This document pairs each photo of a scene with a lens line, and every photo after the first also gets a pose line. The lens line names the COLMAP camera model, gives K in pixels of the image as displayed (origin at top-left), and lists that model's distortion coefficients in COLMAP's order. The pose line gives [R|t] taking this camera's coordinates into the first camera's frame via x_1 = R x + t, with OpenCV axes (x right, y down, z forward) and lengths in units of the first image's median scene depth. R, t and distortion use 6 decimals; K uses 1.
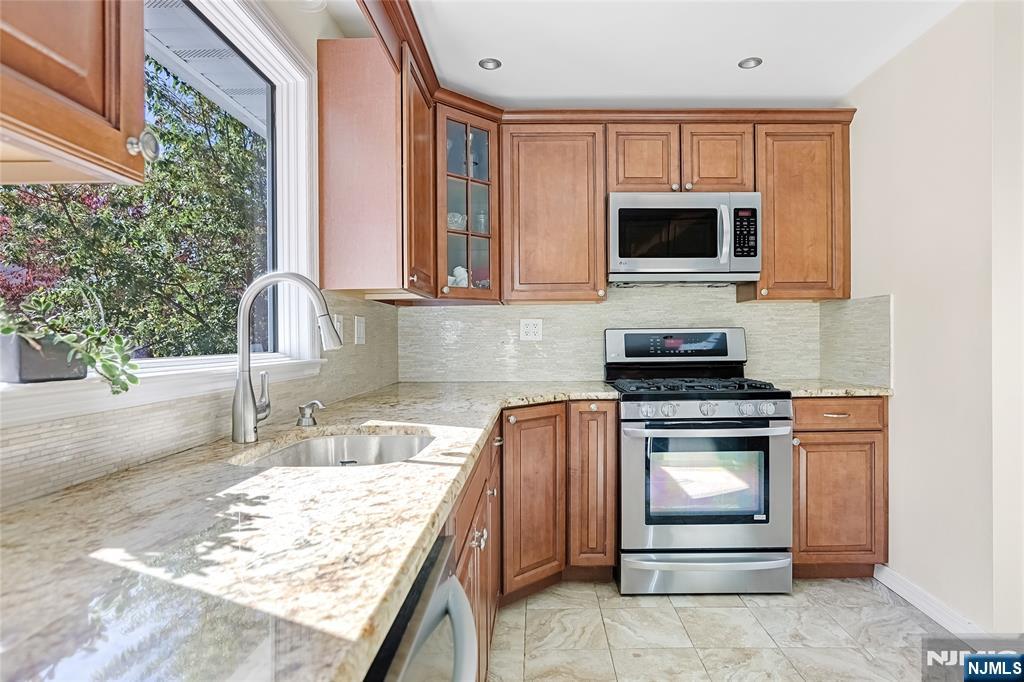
lens RADIAL K [[567.4, 0, 517.7], [0, 567.4, 344.3], [0, 0, 1]] dist [-0.033428, 0.022352]
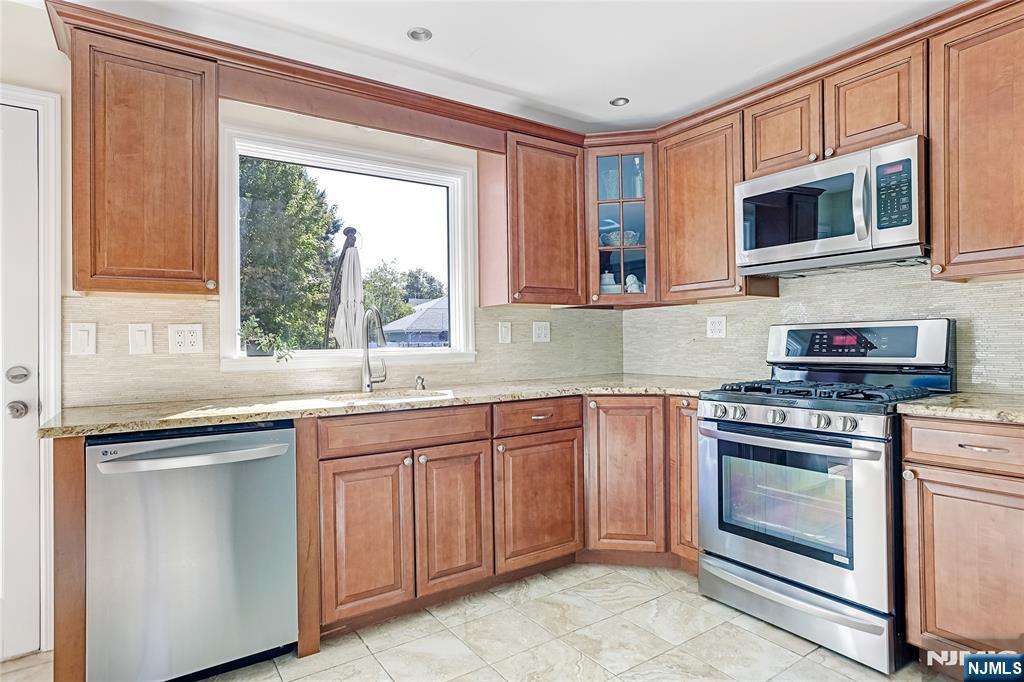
lens RADIAL K [[567.4, 0, 509.8], [0, 567.4, 337.3], [0, 0, 1]] dist [-0.033428, 0.022352]
pose [[0.554669, -0.007873, -0.832034, 0.726581], [0.004257, 0.999969, -0.006623, -0.003126], [0.832060, 0.000131, 0.554686, 0.147556]]
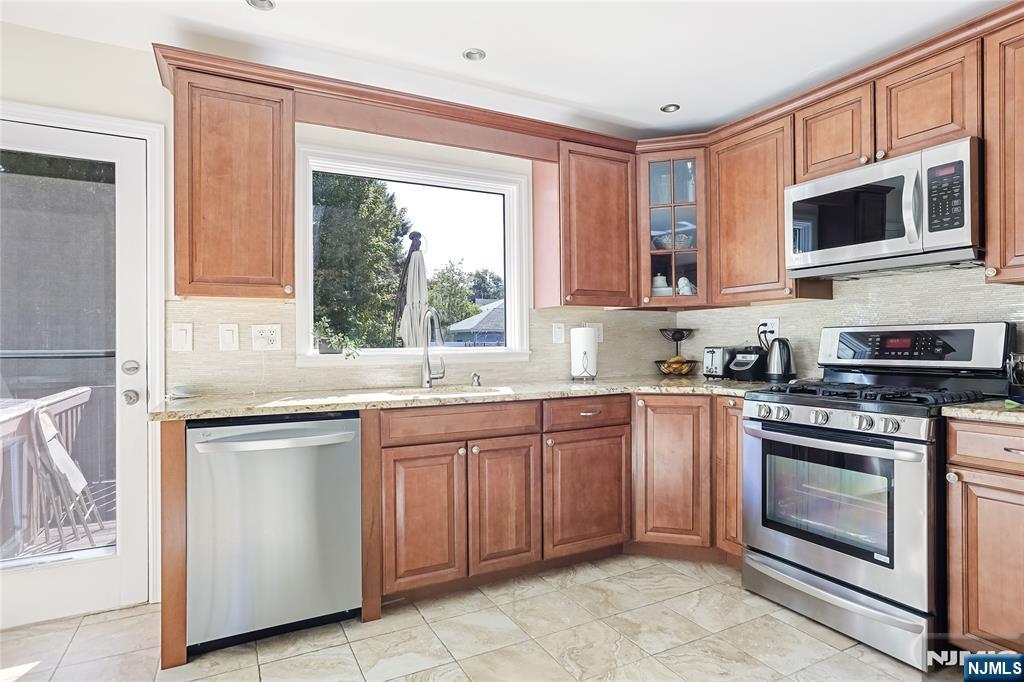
lens RADIAL K [[567.4, 0, 522.2], [0, 567.4, 345.3], [0, 0, 1]] dist [-0.033428, 0.022352]
pose [[0.473786, 0.007507, -0.880608, 0.782395], [-0.002453, 0.999971, 0.007205, -0.003049], [0.880636, -0.001253, 0.473791, 0.141391]]
